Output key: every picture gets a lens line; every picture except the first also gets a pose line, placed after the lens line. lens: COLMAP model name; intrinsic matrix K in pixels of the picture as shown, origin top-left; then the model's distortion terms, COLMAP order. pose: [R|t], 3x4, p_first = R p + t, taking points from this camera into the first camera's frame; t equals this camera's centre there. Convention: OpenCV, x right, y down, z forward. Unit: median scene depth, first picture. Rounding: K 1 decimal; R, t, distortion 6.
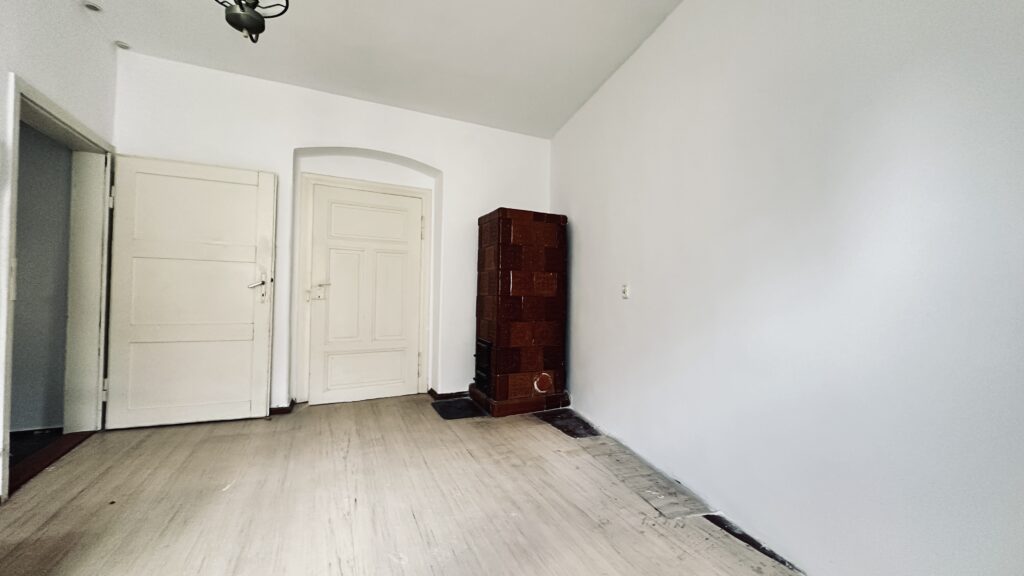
lens RADIAL K [[407.1, 0, 512.2], [0, 407.1, 289.2], [0, 0, 1]] dist [-0.000929, -0.000196]
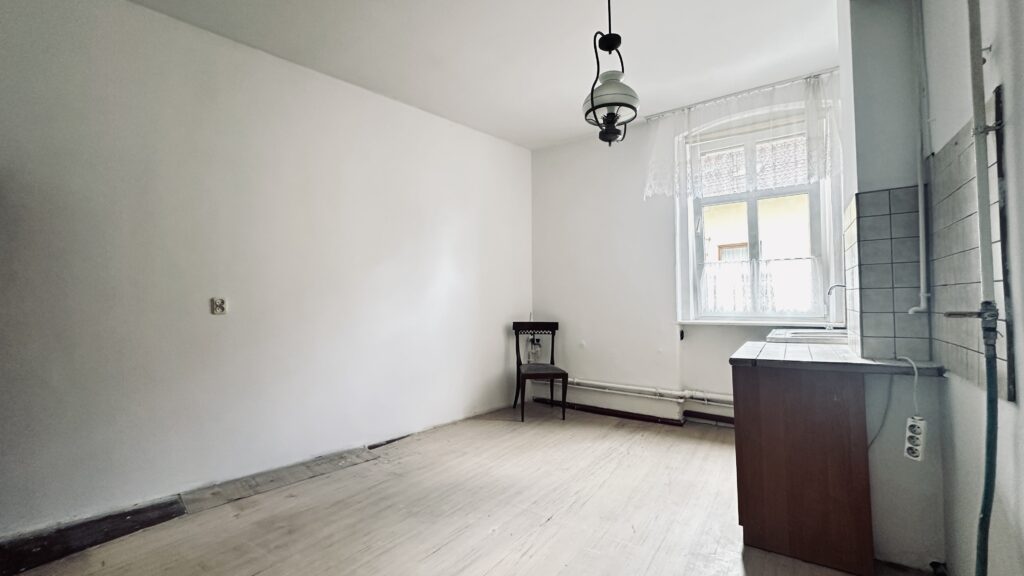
lens RADIAL K [[407.1, 0, 511.4], [0, 407.1, 289.5], [0, 0, 1]] dist [-0.000929, -0.000196]
pose [[-0.504476, 0.003992, 0.863417, -0.932047], [-0.015790, 0.999779, -0.013849, -0.031492], [-0.863282, -0.020620, -0.504301, 1.087359]]
